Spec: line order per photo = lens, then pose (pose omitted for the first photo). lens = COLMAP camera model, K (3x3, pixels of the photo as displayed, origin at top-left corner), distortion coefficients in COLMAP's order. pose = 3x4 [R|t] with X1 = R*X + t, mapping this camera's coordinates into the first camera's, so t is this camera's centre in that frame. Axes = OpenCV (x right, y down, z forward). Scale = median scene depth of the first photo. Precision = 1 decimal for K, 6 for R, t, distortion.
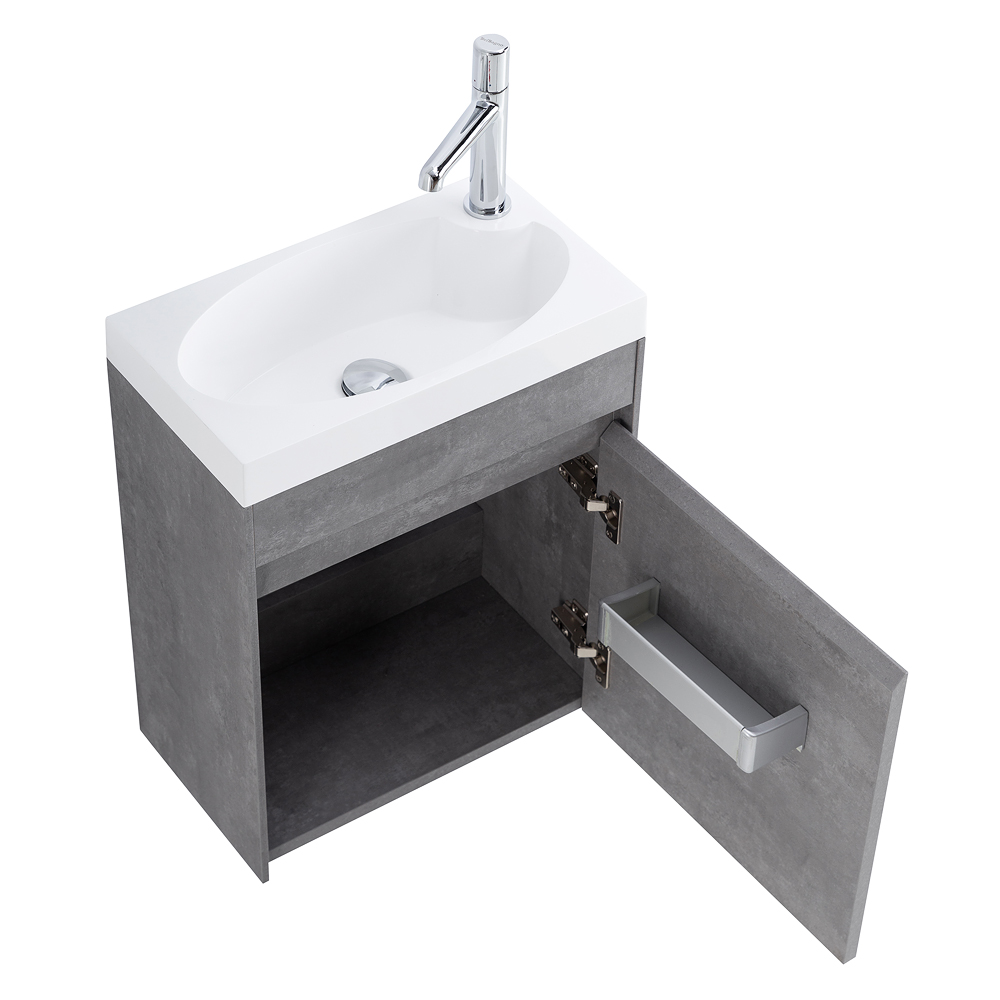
lens RADIAL K [[2642.1, 0, 500.0], [0, 2642.1, 500.0], [0, 0, 1]] dist [-0.083616, 0.280673]
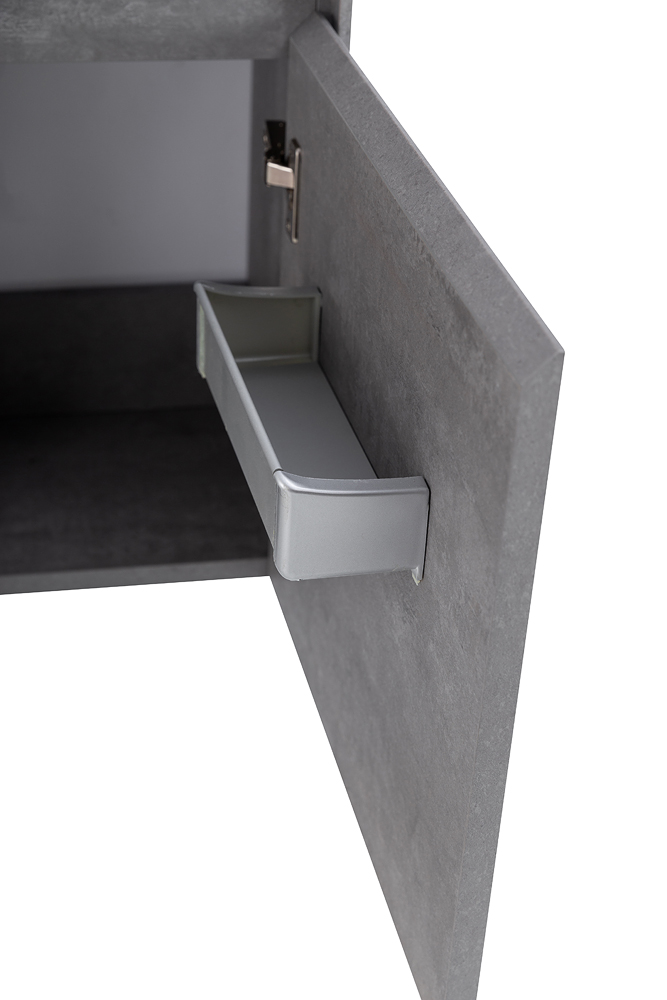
lens RADIAL K [[1755.7, 0, 358.9], [0, 1755.7, 500.4], [0, 0, 1]] dist [0.013427, 0.098713]
pose [[0.924056, 0.223117, -0.310385, 0.205980], [-0.275491, 0.951619, -0.136110, 0.129935], [0.265000, 0.211282, 0.940816, 0.679805]]
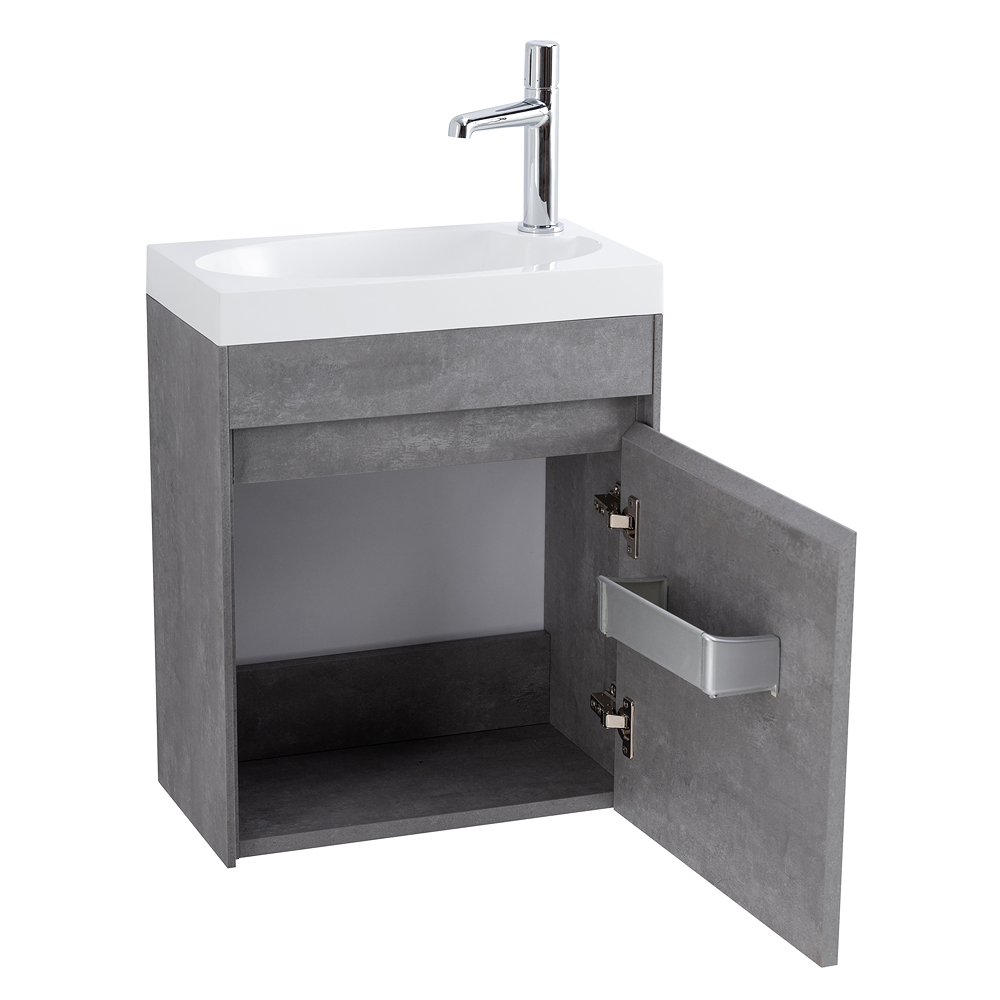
lens RADIAL K [[2866.4, 0, 500.0], [0, 2866.4, 500.0], [0, 0, 1]] dist [-0.044810, 0.868492]
pose [[0.973271, 0.038608, -0.226391, 0.247264], [-0.137746, 0.886907, -0.440933, 0.497013], [0.183764, 0.460332, 0.868519, 0.070038]]
